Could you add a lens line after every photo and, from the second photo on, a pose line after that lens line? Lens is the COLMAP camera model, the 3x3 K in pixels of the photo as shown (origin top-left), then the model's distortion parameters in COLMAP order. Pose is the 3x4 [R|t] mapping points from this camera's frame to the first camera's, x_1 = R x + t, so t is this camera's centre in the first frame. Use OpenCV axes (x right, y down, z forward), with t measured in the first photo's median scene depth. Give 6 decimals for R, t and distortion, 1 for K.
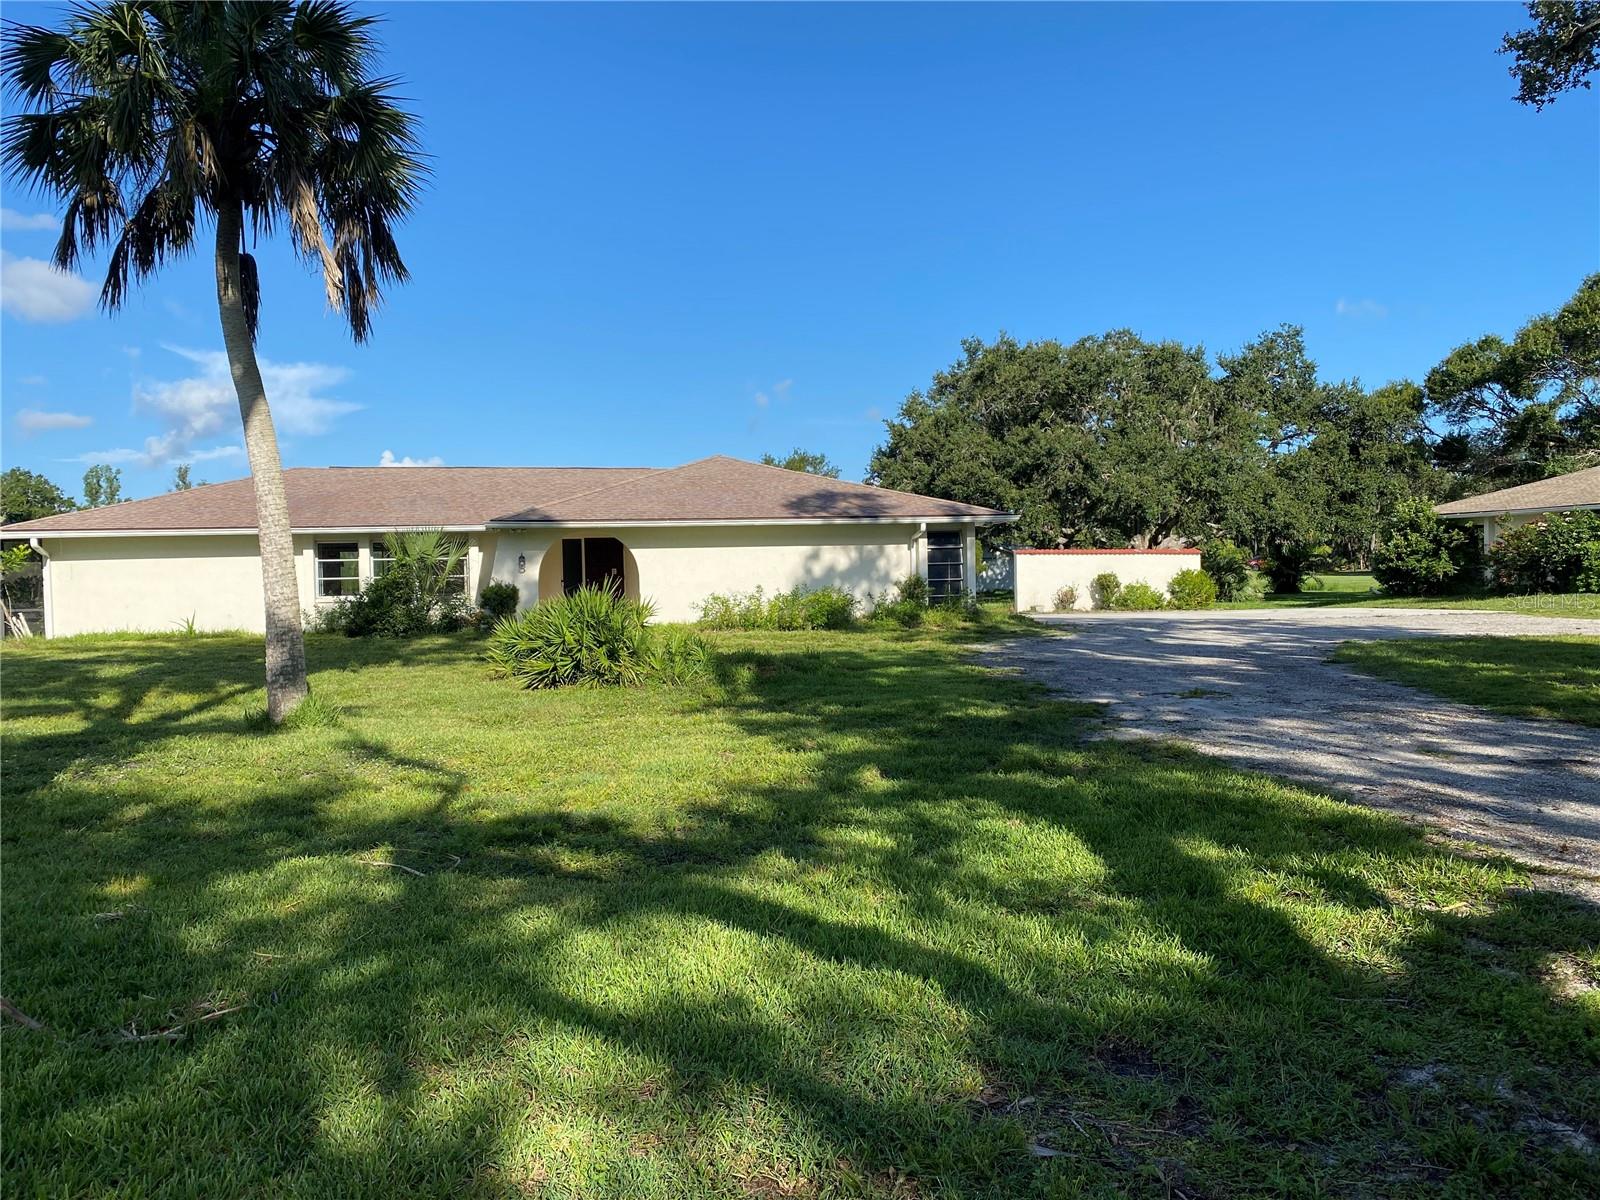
lens RADIAL K [[1220.9, 0, 801.9], [0, 1220.9, 553.5], [0, 0, 1]] dist [0.031434, 0.003295]
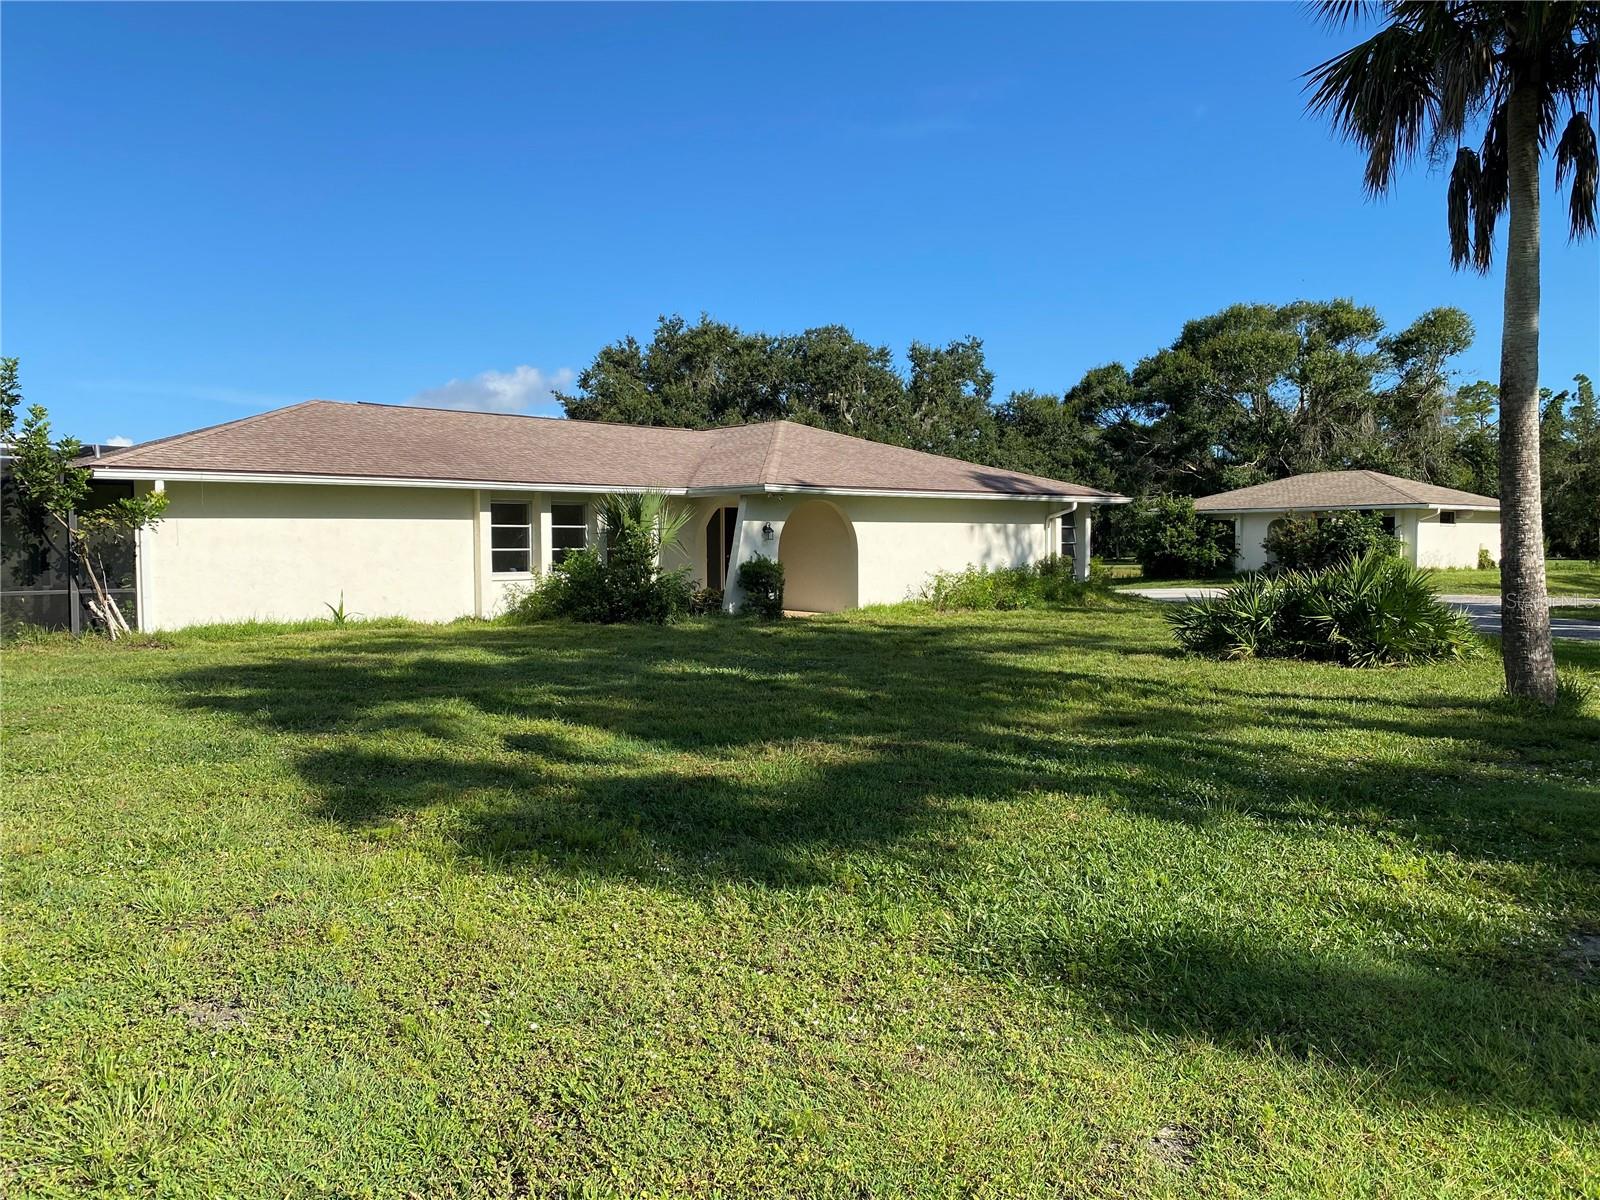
lens RADIAL K [[1189.8, 0, 804.8], [0, 1189.8, 619.6], [0, 0, 1]] dist [0.038622, -0.001492]
pose [[0.870626, -0.014273, 0.491739, -0.591625], [-0.018715, 0.997895, 0.062099, 0.013965], [-0.491590, -0.063268, 0.868525, 0.248836]]
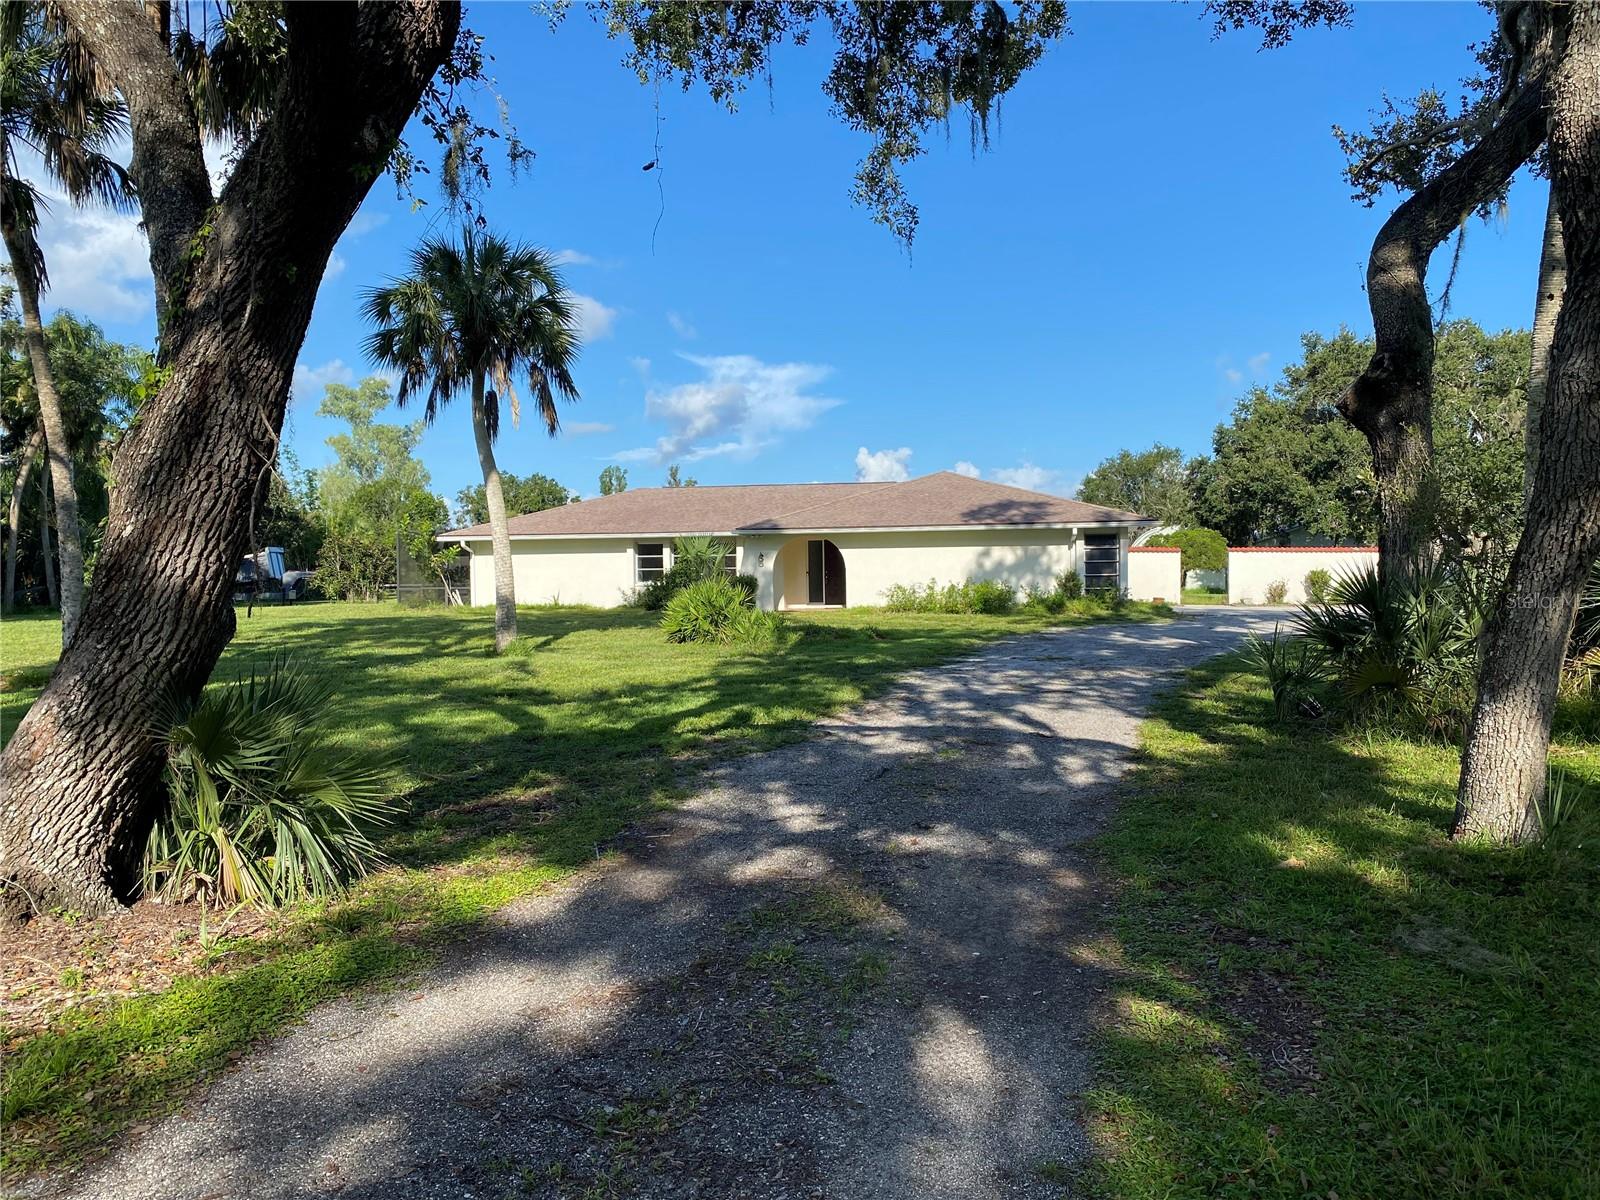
lens RADIAL K [[1220.9, 0, 801.9], [0, 1220.9, 553.5], [0, 0, 1]] dist [0.031434, 0.003295]
pose [[0.930819, 0.005065, -0.365444, 0.293728], [-0.001050, 0.999937, 0.011185, -0.013019], [0.365478, -0.010028, 0.930766, -0.230835]]
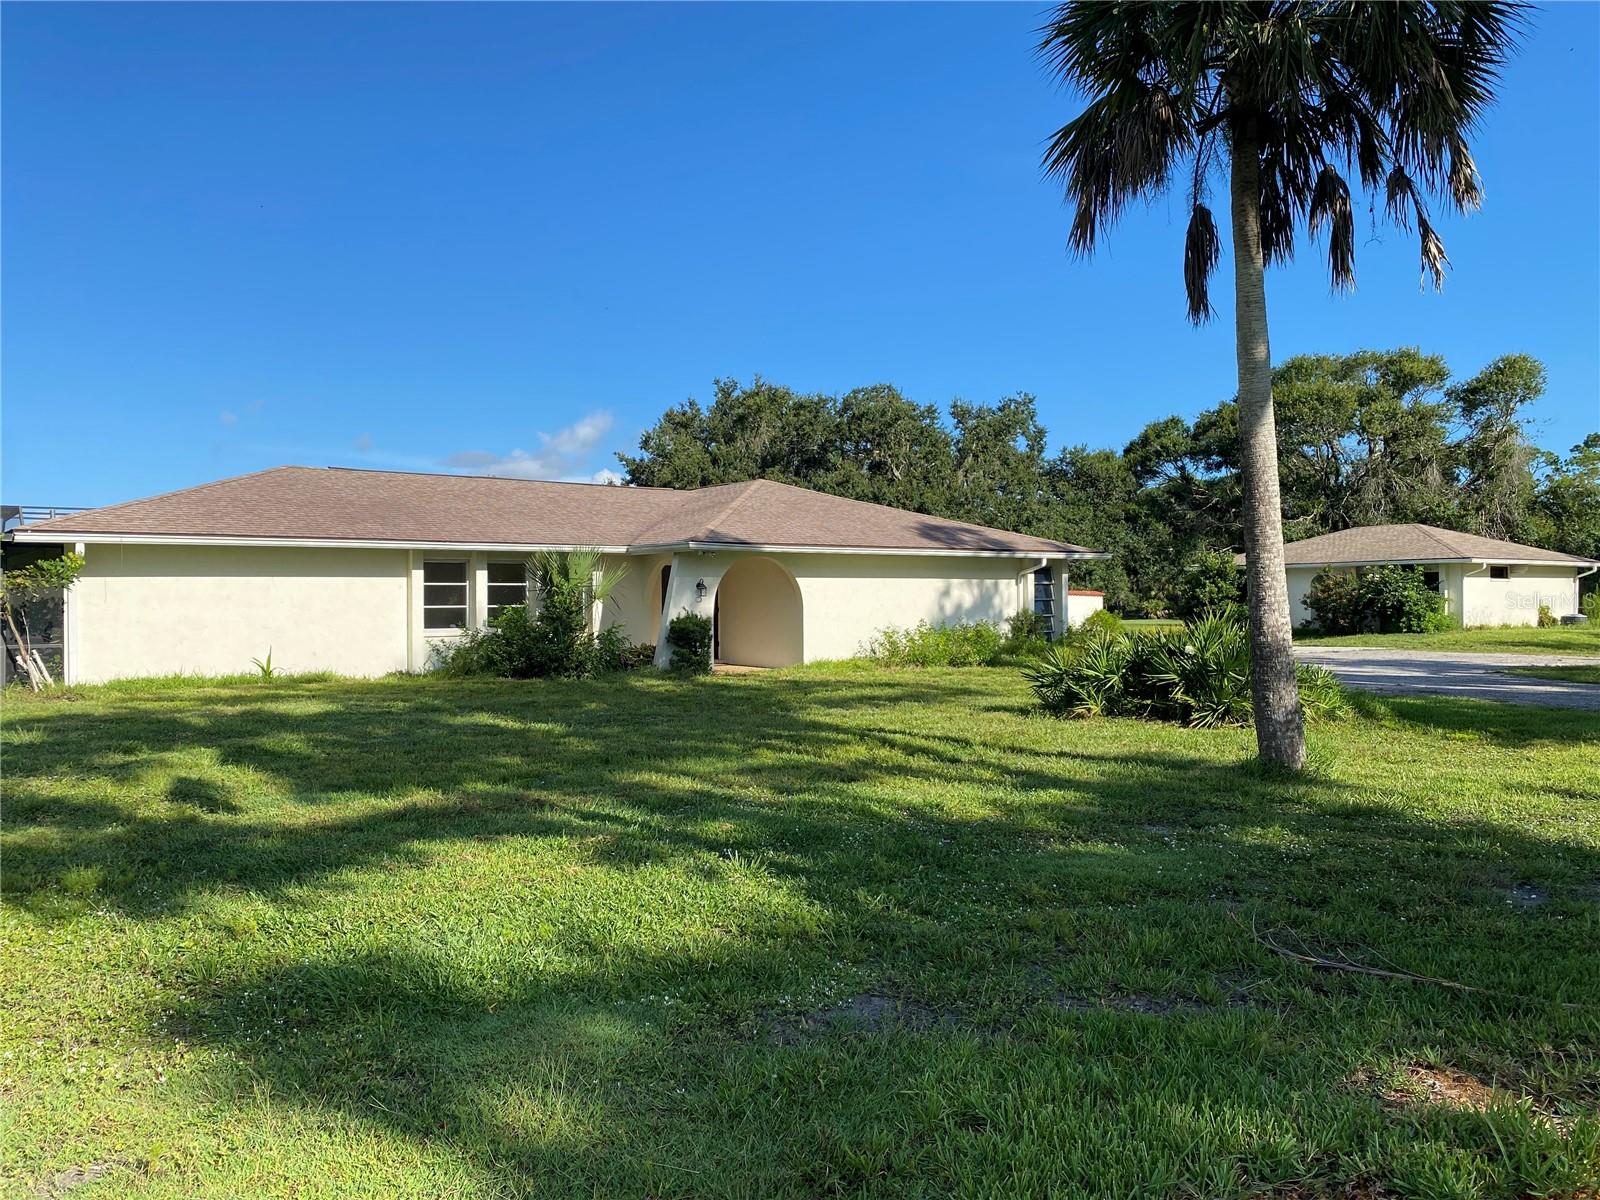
lens RADIAL K [[1191.1, 0, 800.0], [0, 1191.1, 600.0], [0, 0, 1]] dist [0.035713, 0.001032]
pose [[0.915173, 0.015830, 0.402751, -0.484006], [-0.017532, 0.999846, 0.000541, 0.011414], [-0.402680, -0.007556, 0.915310, 0.188584]]
